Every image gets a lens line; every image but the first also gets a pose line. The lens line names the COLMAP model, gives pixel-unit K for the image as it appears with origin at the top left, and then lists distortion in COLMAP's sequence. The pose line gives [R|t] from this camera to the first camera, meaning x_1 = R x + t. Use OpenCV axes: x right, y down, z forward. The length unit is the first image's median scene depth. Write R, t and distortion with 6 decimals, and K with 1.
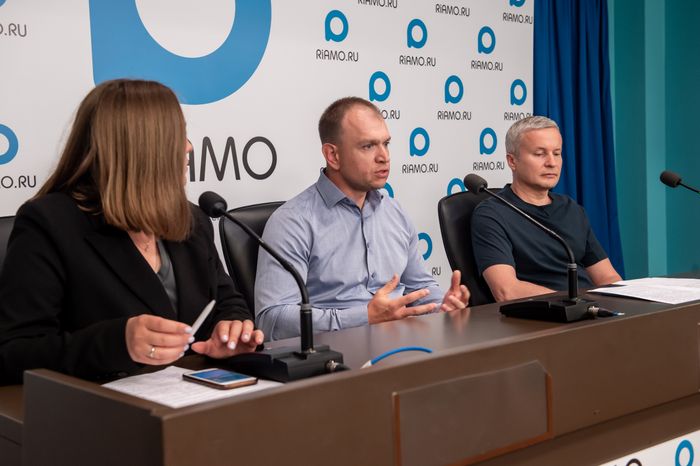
lens RADIAL K [[941.8, 0, 350.0], [0, 941.8, 233.0], [0, 0, 1]] dist [0.164813, 0.011808]
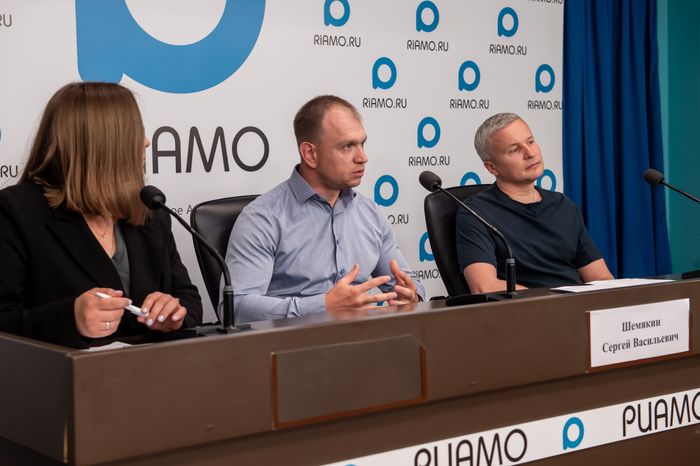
lens RADIAL K [[1150.1, 0, 347.5], [0, 1150.1, 213.2], [0, 0, 1]] dist [0.232049, -0.133026]
pose [[0.998145, 0.014964, -0.059012, 0.097730], [-0.015954, 0.999739, -0.016350, 0.004120], [0.058752, 0.017261, 0.998123, -0.210548]]
